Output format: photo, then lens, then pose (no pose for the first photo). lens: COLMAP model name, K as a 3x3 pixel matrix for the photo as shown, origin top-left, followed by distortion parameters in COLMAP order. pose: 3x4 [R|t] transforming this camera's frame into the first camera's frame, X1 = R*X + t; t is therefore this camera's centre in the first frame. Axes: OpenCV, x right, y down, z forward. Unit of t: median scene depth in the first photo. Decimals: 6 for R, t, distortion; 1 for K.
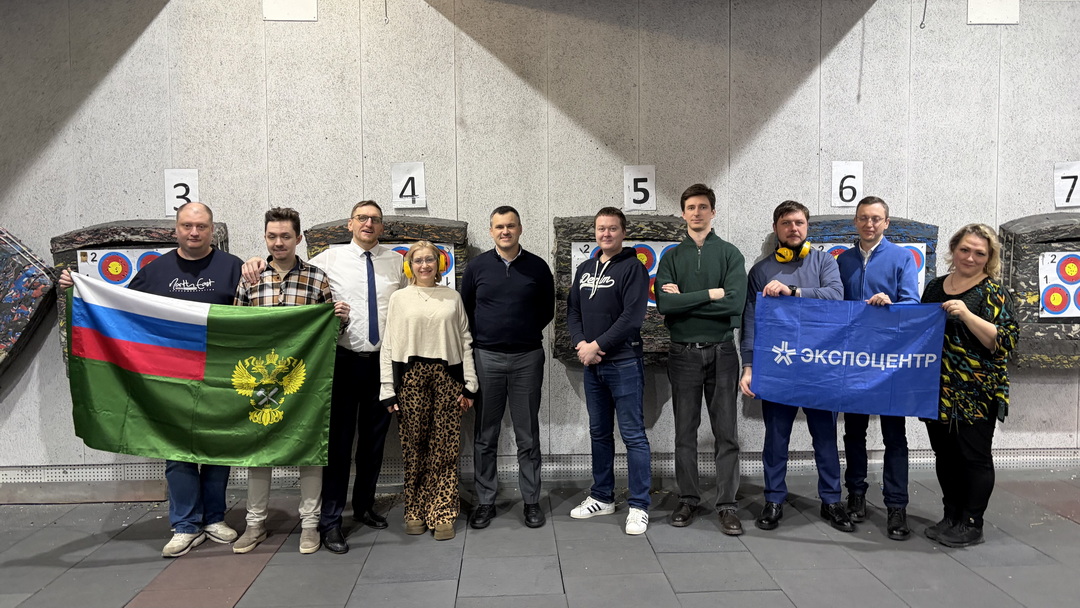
lens RADIAL K [[820.5, 0, 544.6], [0, 820.5, 292.7], [0, 0, 1]] dist [0.034723, -0.036375]
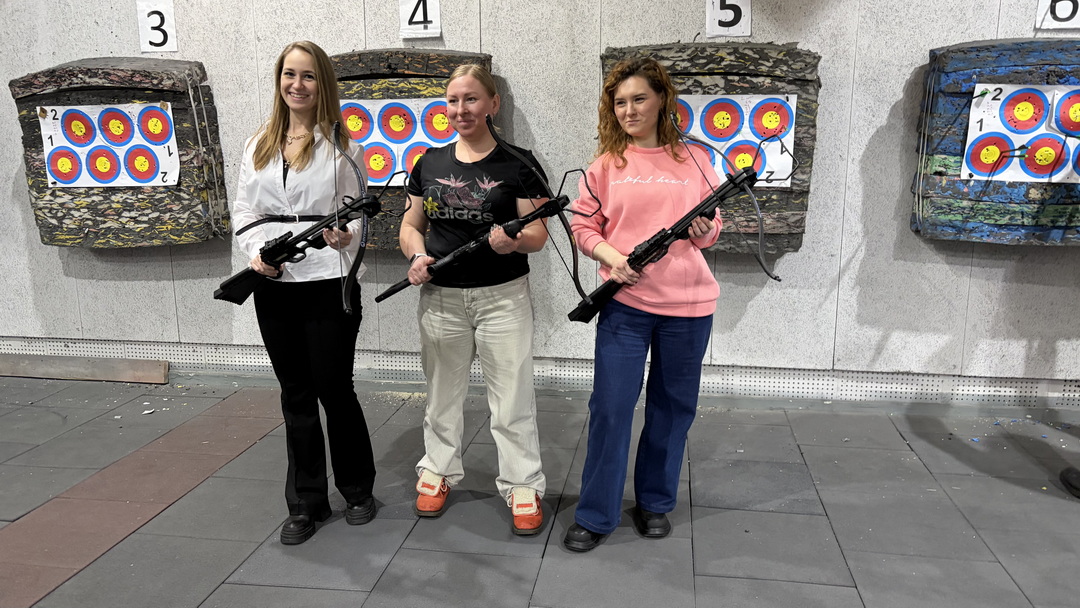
lens RADIAL K [[820.5, 0, 535.6], [0, 820.5, 310.9], [0, 0, 1]] dist [0.034723, -0.036375]
pose [[0.978330, 0.047373, -0.201561, 0.110278], [-0.015692, 0.987639, 0.155959, 0.028136], [0.206458, -0.149417, 0.966980, 0.230945]]
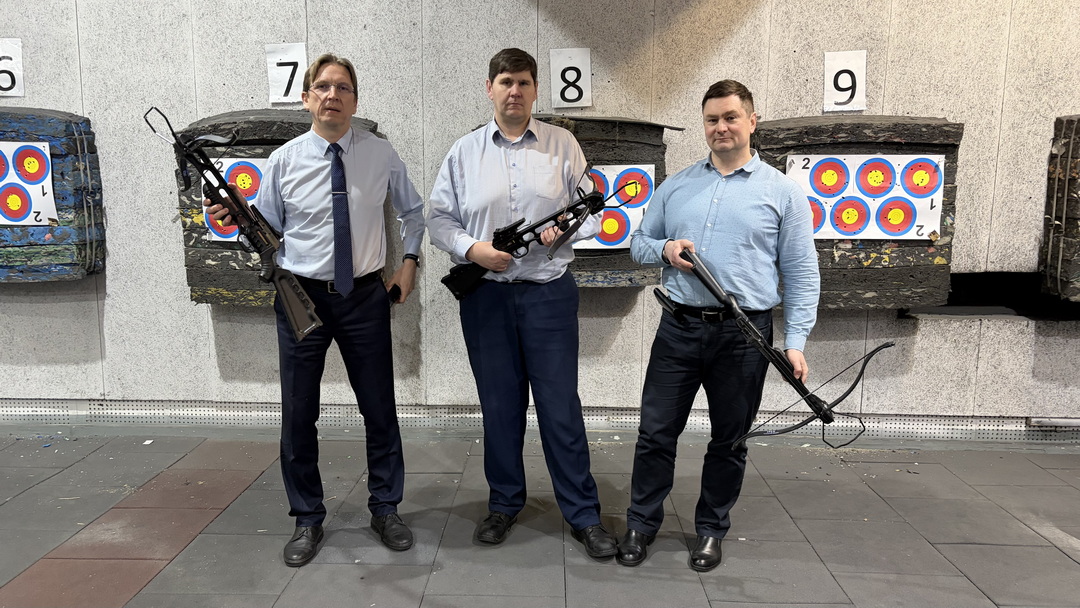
lens RADIAL K [[820.5, 0, 548.4], [0, 820.5, 313.2], [0, 0, 1]] dist [0.034723, -0.036375]
pose [[0.997578, 0.030379, -0.062578, 0.969730], [-0.024057, 0.994757, 0.099402, 0.011904], [0.065270, -0.097656, 0.993078, 0.226467]]
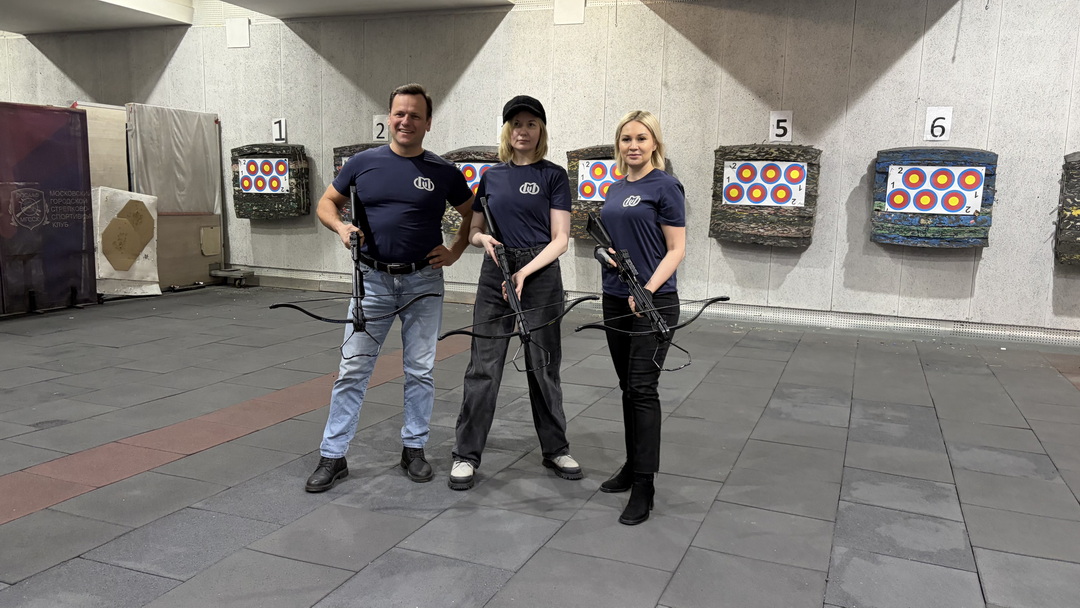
lens RADIAL K [[820.5, 0, 541.5], [0, 820.5, 307.6], [0, 0, 1]] dist [0.034723, -0.036375]
pose [[0.906858, 0.092510, -0.411158, 0.370734], [-0.060707, 0.994110, 0.089777, 0.091457], [0.417041, -0.056455, 0.907132, -0.554089]]
